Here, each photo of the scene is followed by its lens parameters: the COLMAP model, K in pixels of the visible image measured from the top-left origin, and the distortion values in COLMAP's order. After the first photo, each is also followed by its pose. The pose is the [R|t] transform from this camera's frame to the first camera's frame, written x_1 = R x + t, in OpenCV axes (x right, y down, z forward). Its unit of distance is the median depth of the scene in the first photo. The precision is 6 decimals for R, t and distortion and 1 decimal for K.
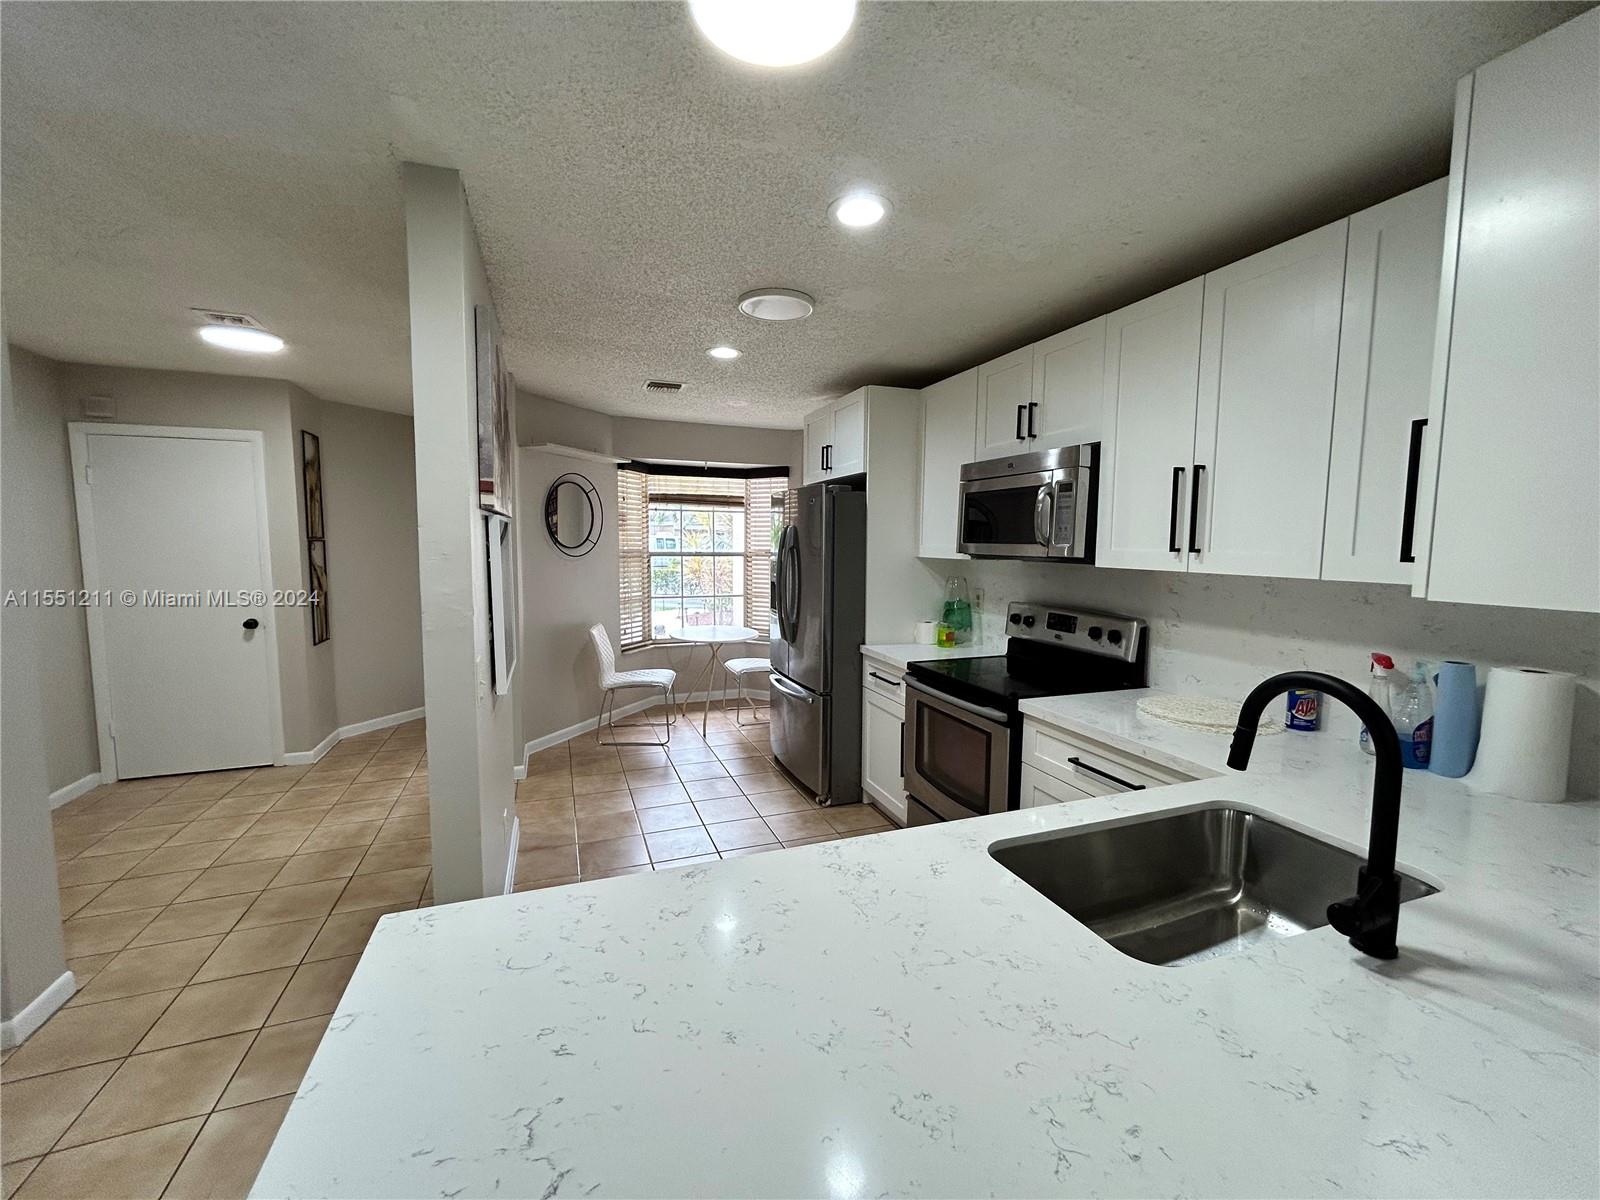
lens RADIAL K [[647.8, 0, 796.6], [0, 647.8, 594.7], [0, 0, 1]] dist [0.003100, 0.000470]
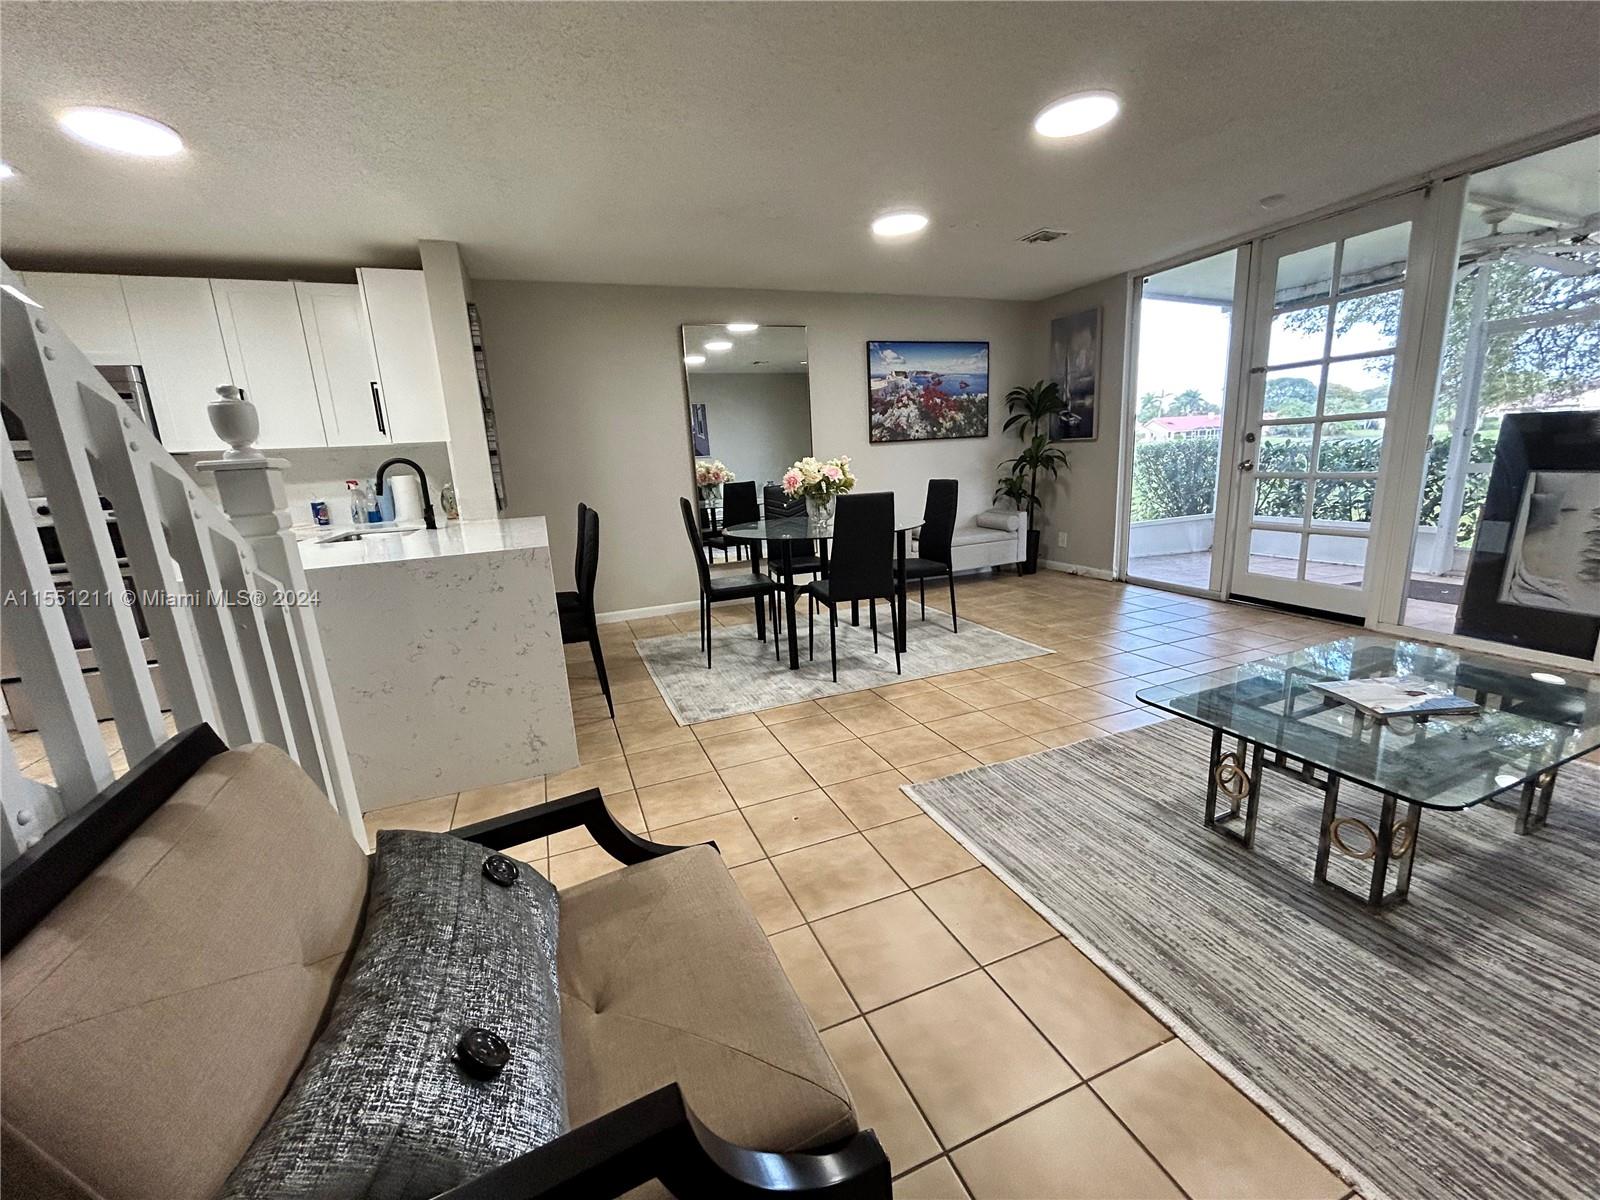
lens RADIAL K [[647.8, 0, 799.7], [0, 647.8, 596.5], [0, 0, 1]] dist [0.003100, 0.000470]
pose [[-0.021539, -0.222399, 0.974718, -0.789135], [0.134722, 0.965406, 0.223251, 0.098282], [-0.990649, 0.136124, 0.009168, -0.286511]]
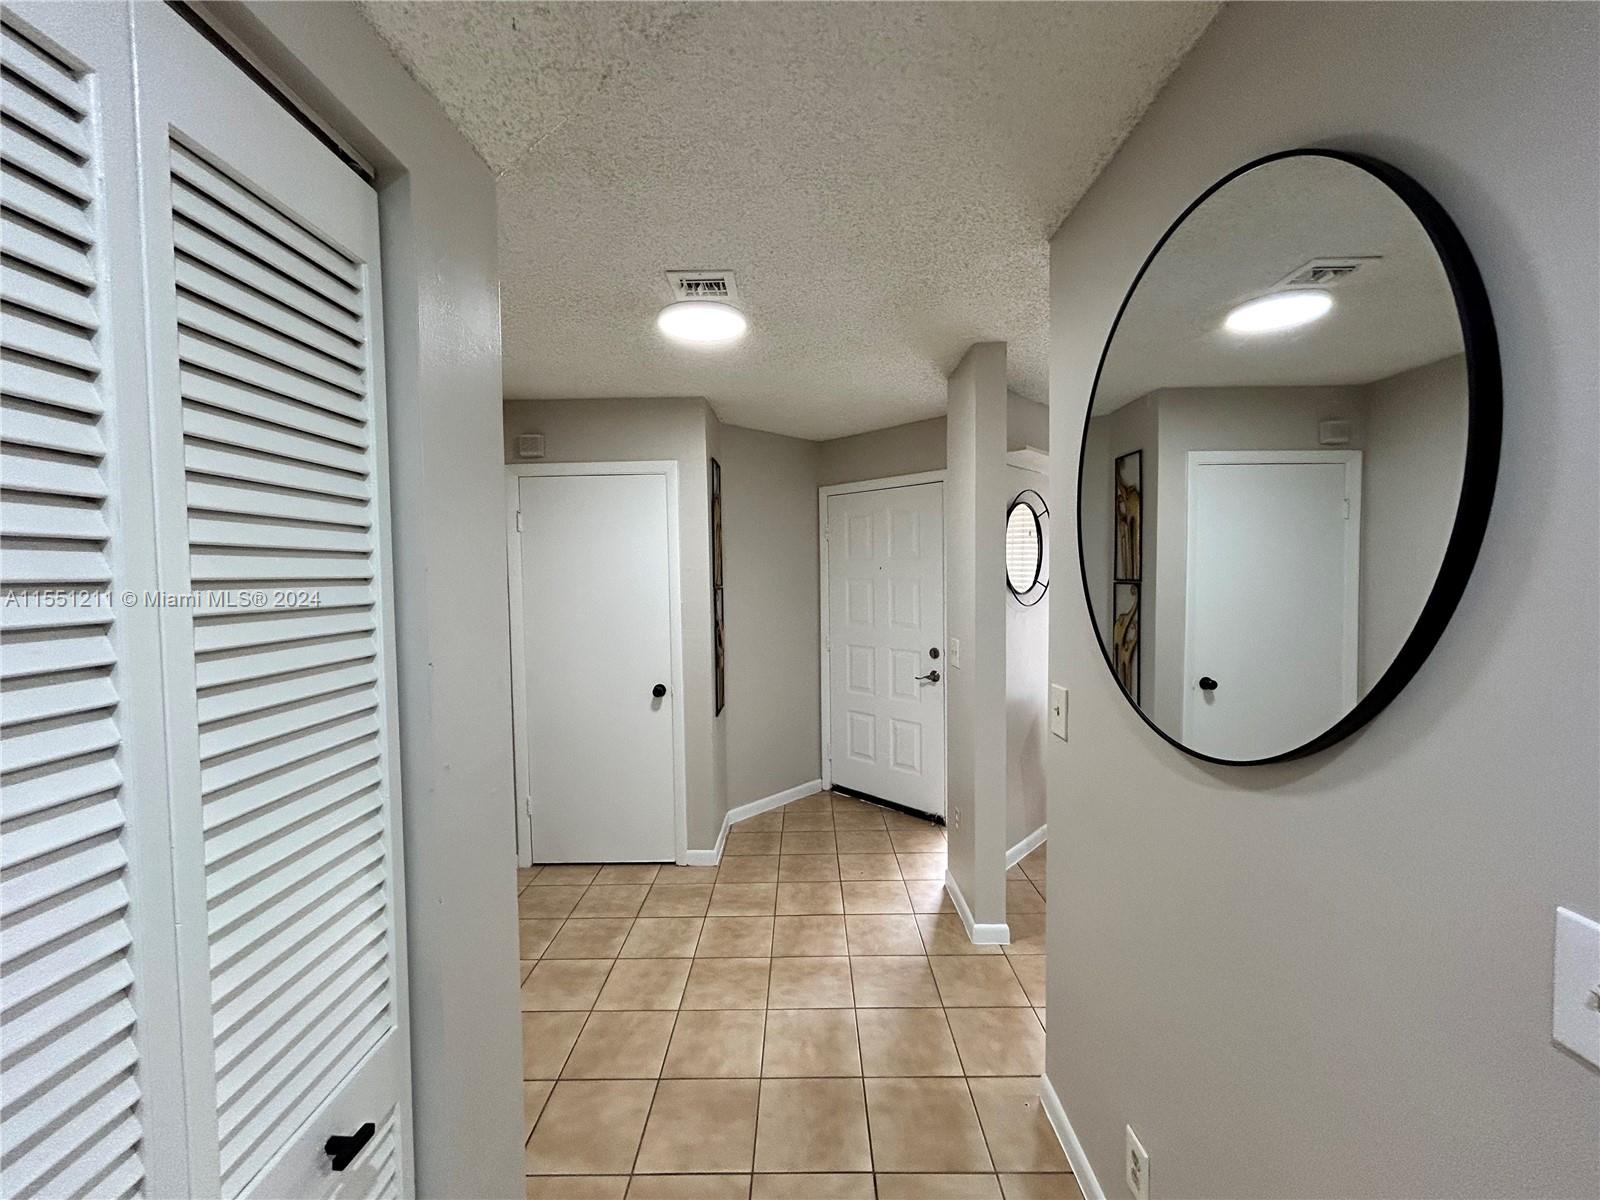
lens RADIAL K [[647.8, 0, 796.2], [0, 647.8, 599.0], [0, 0, 1]] dist [0.003100, 0.000470]
pose [[0.931528, -0.001996, -0.363663, -0.432314], [-0.012712, 0.999195, -0.038047, -0.050569], [0.363447, 0.040064, 0.930753, 0.328311]]
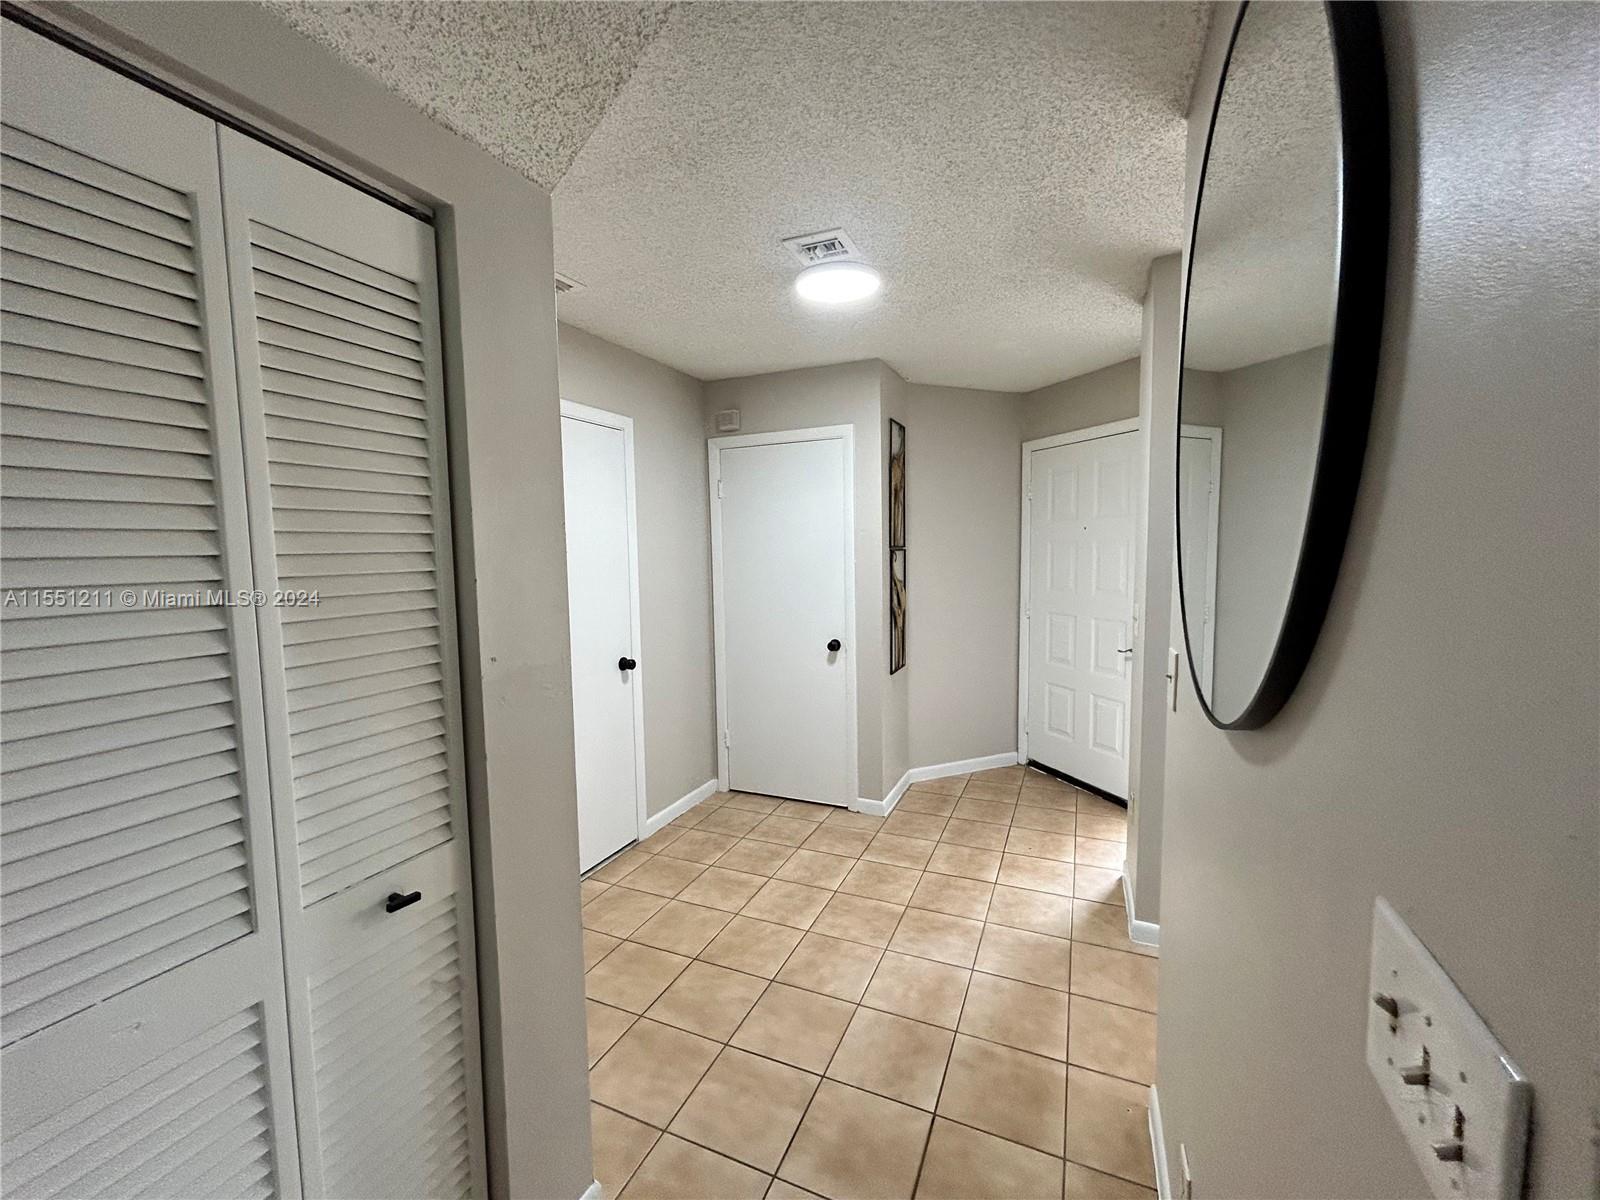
lens RADIAL K [[647.8, 0, 798.0], [0, 647.8, 597.5], [0, 0, 1]] dist [0.003100, 0.000470]
pose [[0.714823, 0.038179, -0.698262, -0.304675], [-0.039744, 0.999113, 0.013942, -0.035295], [0.698175, 0.017786, 0.715707, 0.386309]]
